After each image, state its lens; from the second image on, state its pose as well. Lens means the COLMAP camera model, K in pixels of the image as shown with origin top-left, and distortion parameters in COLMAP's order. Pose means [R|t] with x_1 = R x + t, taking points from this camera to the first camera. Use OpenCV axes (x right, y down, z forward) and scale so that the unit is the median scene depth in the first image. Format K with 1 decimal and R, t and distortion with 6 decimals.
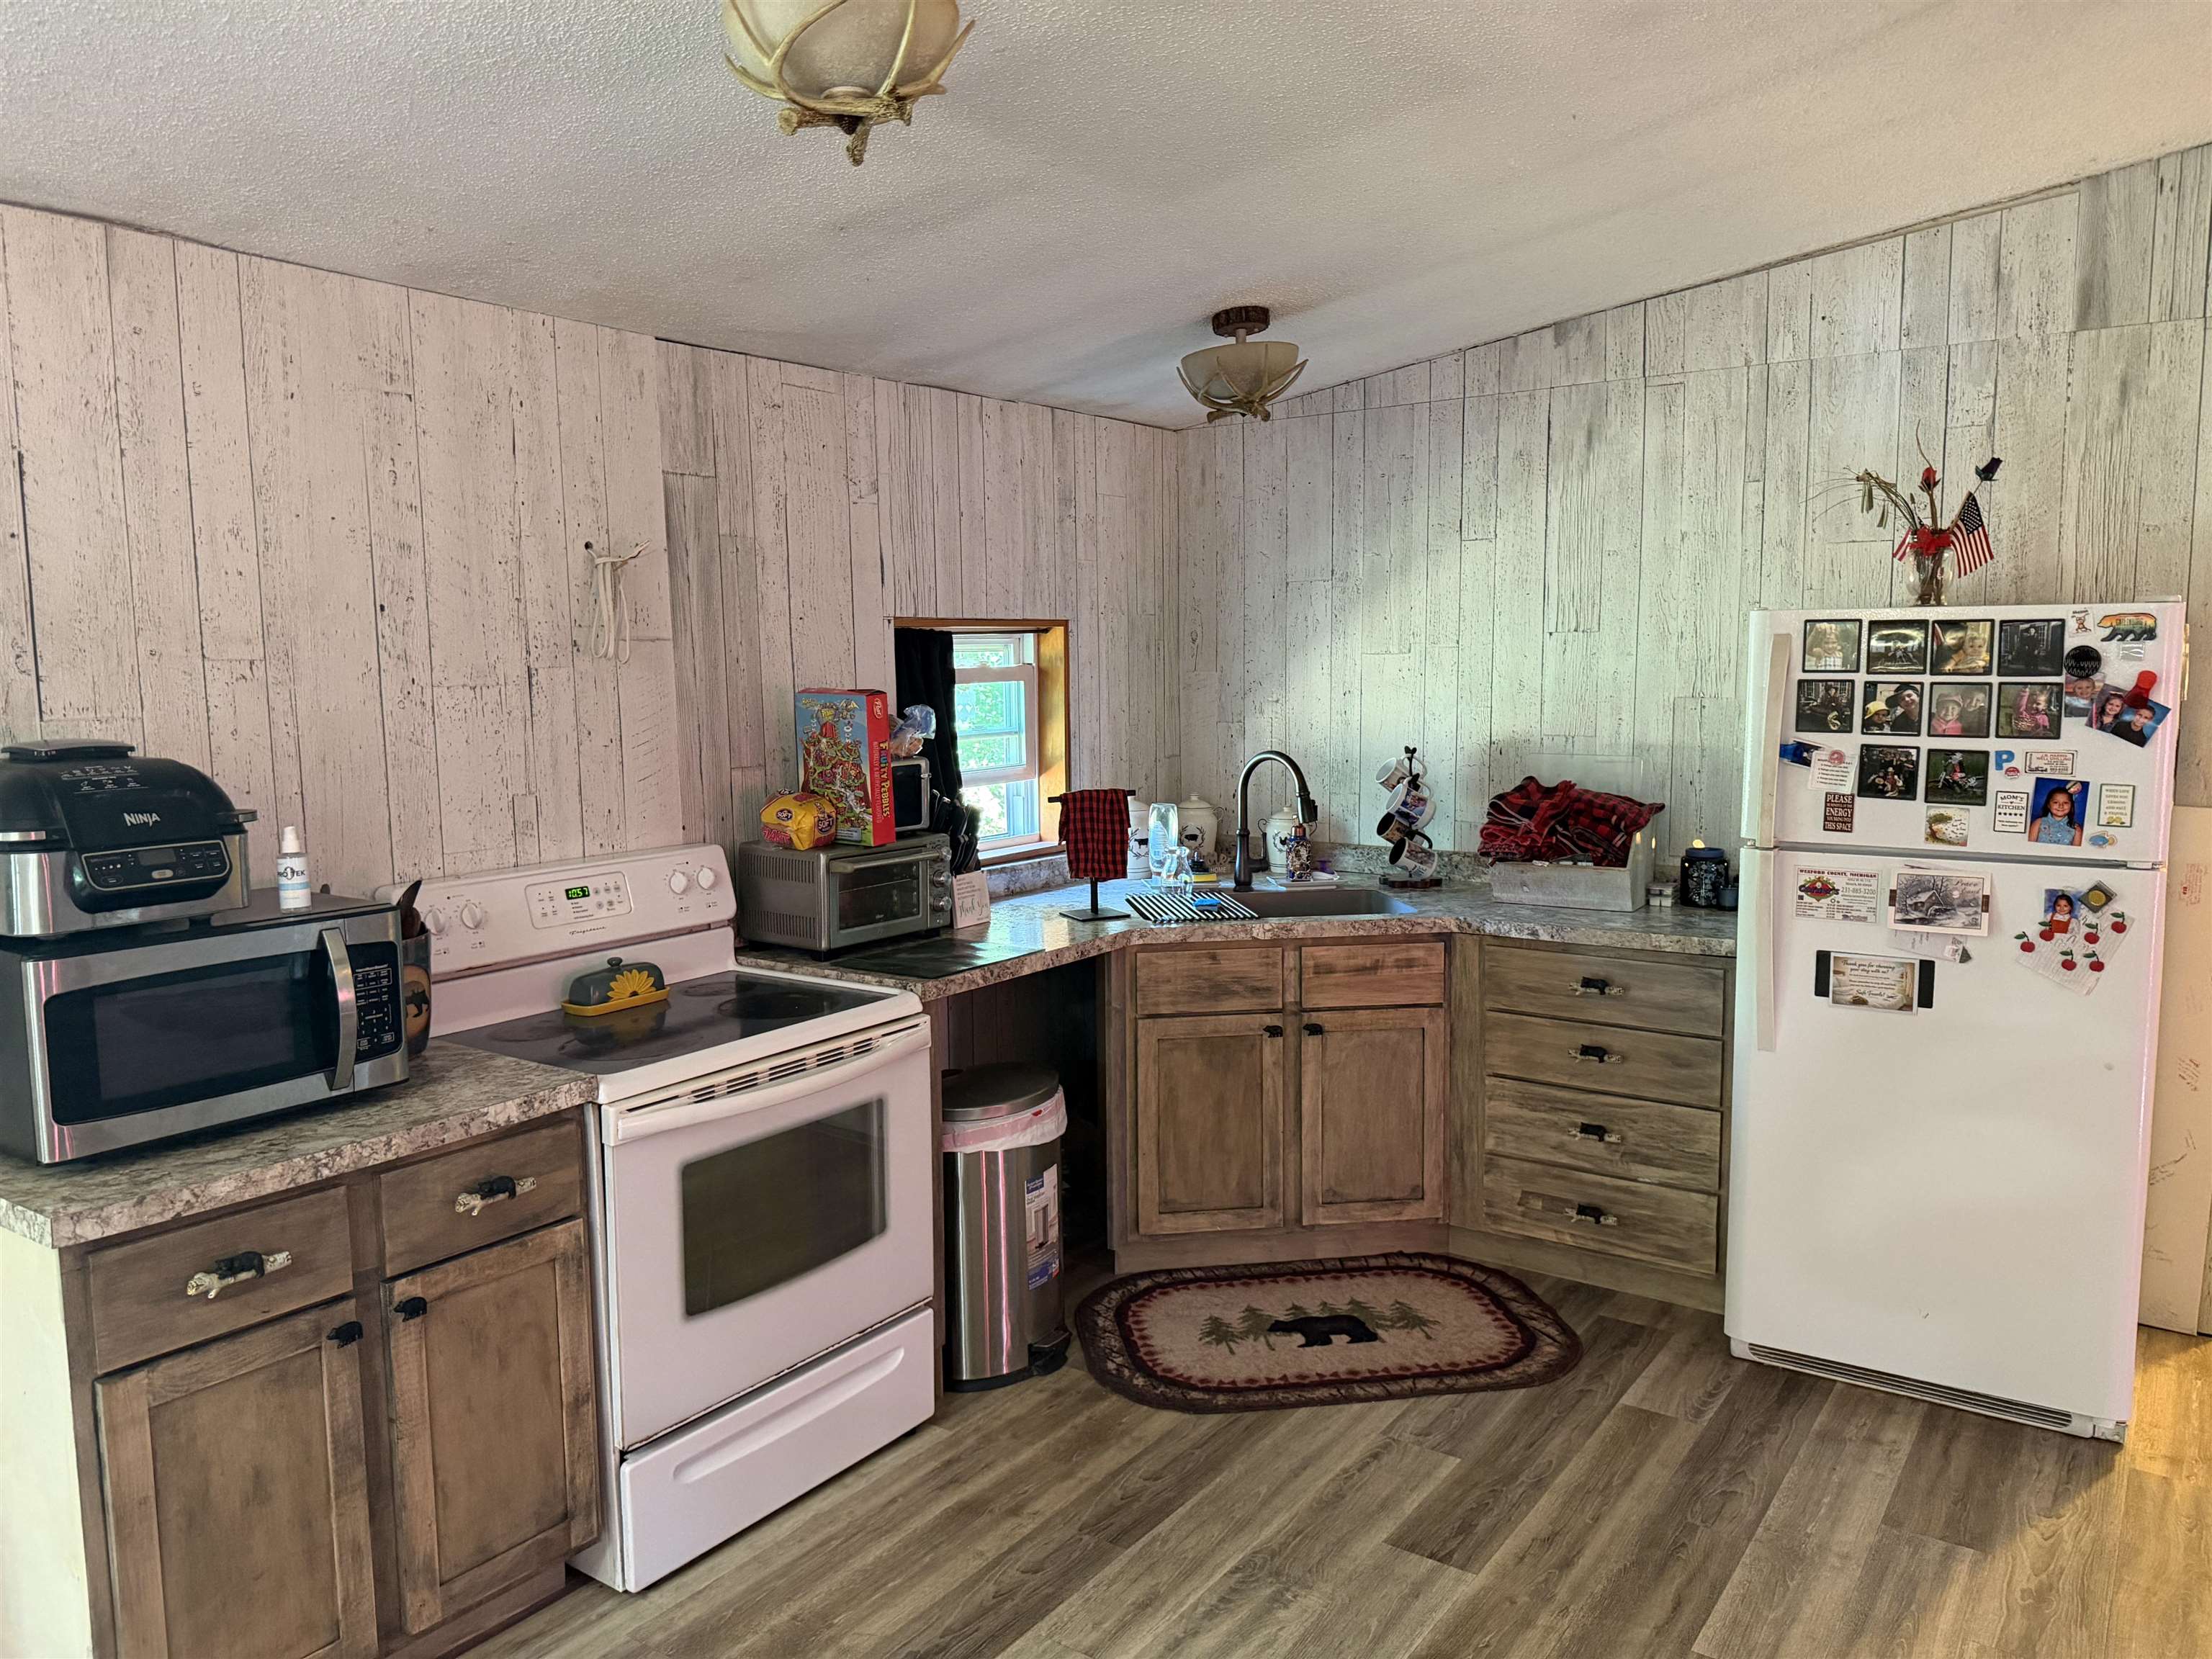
lens RADIAL K [[1565.0, 0, 1106.0], [0, 1565.0, 829.5], [0, 0, 1]] dist [0.103205, -0.162715]
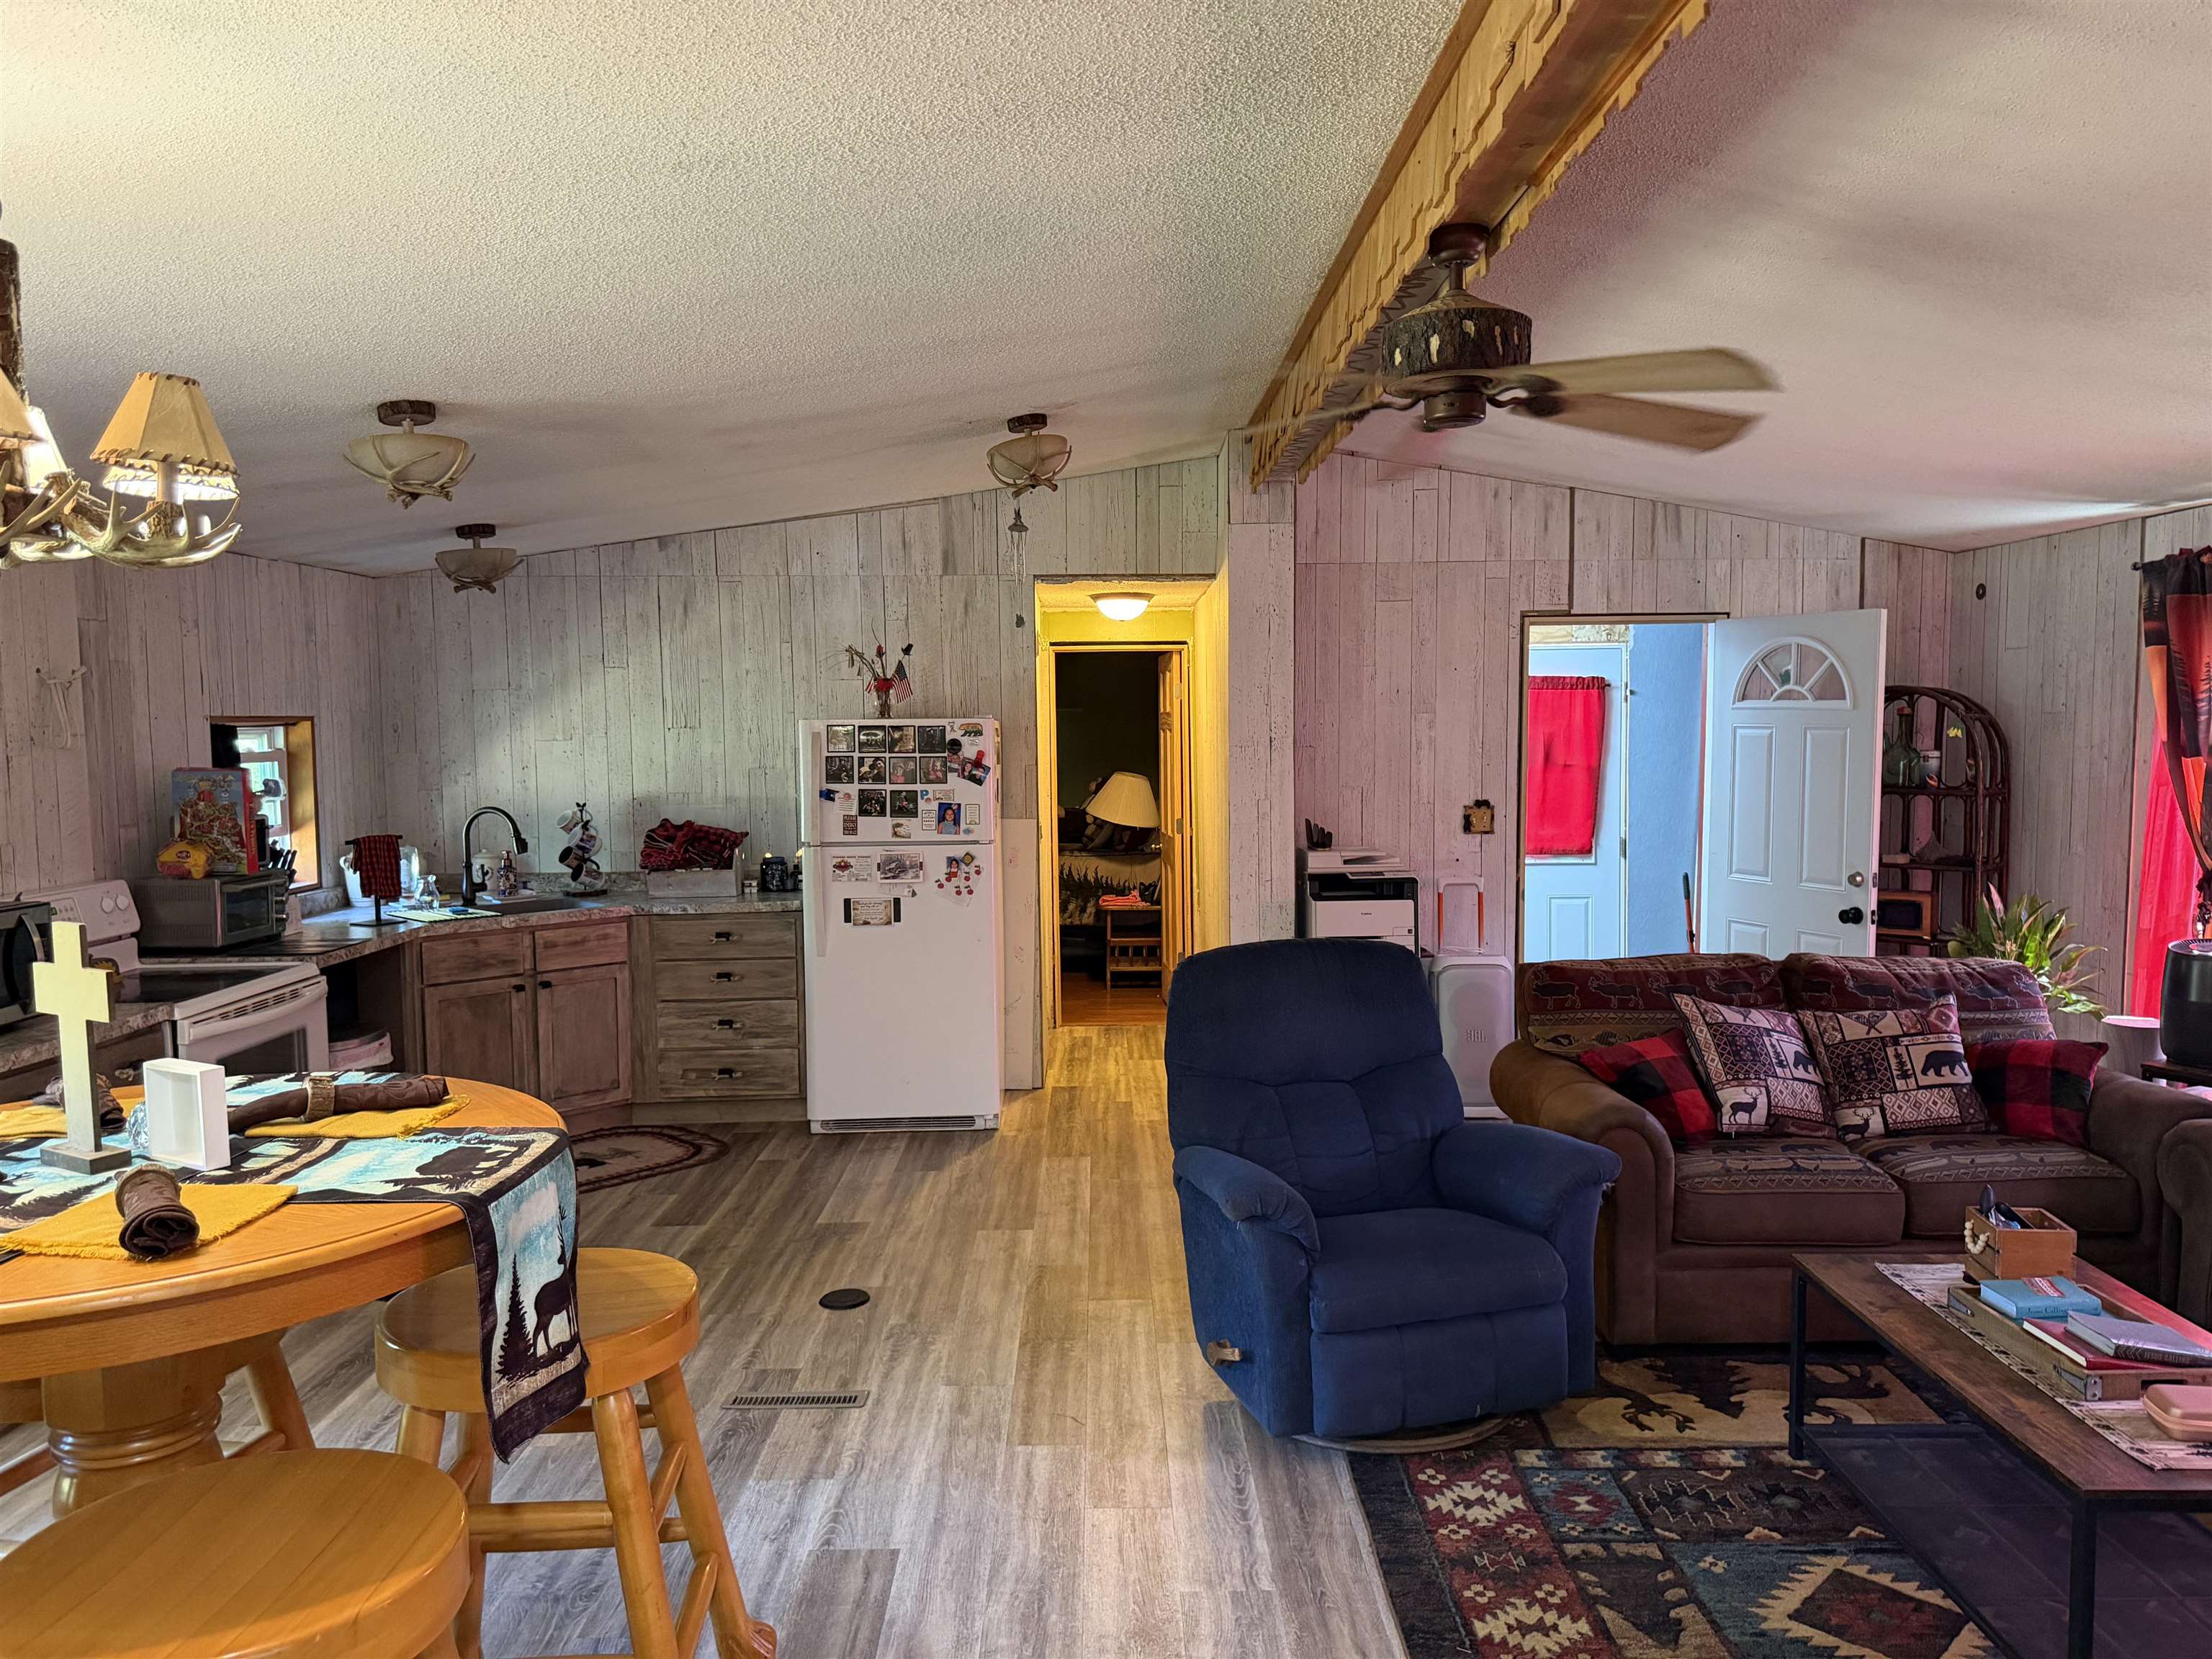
lens RADIAL K [[1561.3, 0, 1122.3], [0, 1561.3, 824.6], [0, 0, 1]] dist [0.196748, -0.307751]
pose [[0.804188, -0.037194, 0.593210, -0.374148], [0.070100, 0.997010, -0.032519, 0.068924], [-0.590226, 0.067735, 0.804391, -0.673556]]
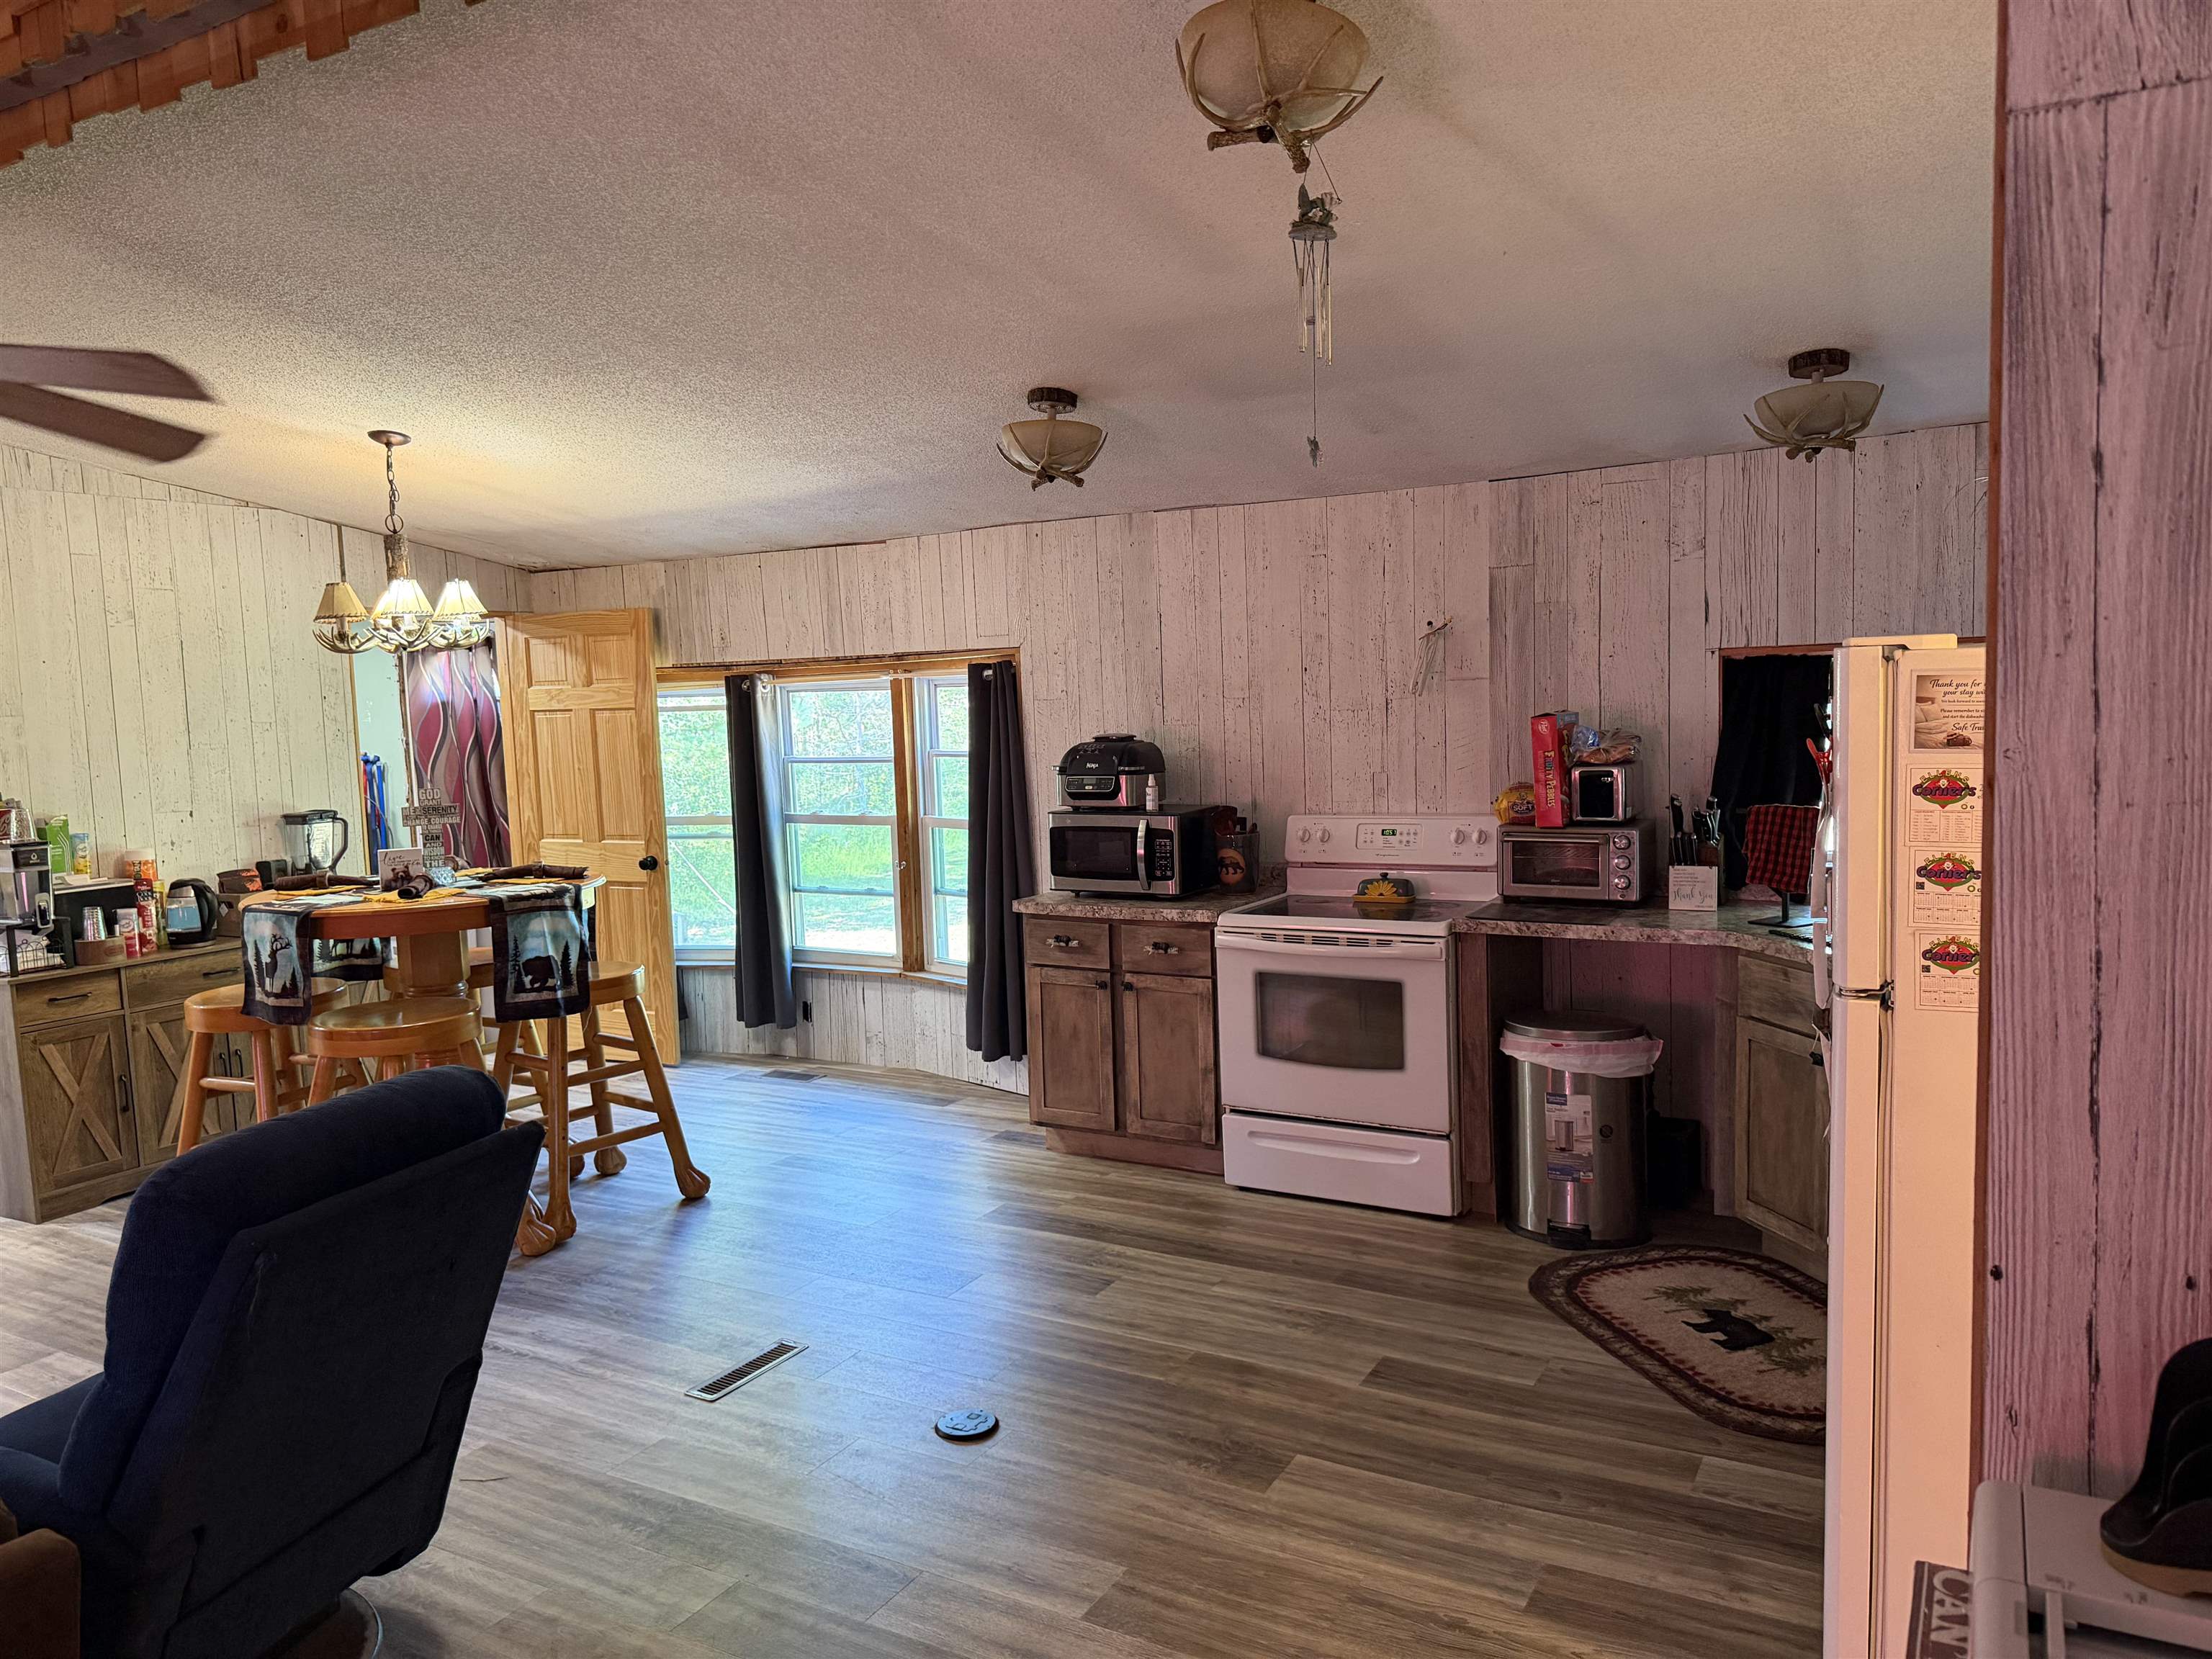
lens RADIAL K [[1550.8, 0, 1106.0], [0, 1550.8, 829.5], [0, 0, 1]] dist [0.114412, -0.117892]
pose [[0.096119, 0.094049, -0.990917, 1.170810], [-0.077599, 0.993204, 0.086739, -0.076461], [0.992340, 0.068557, 0.102764, 0.484020]]
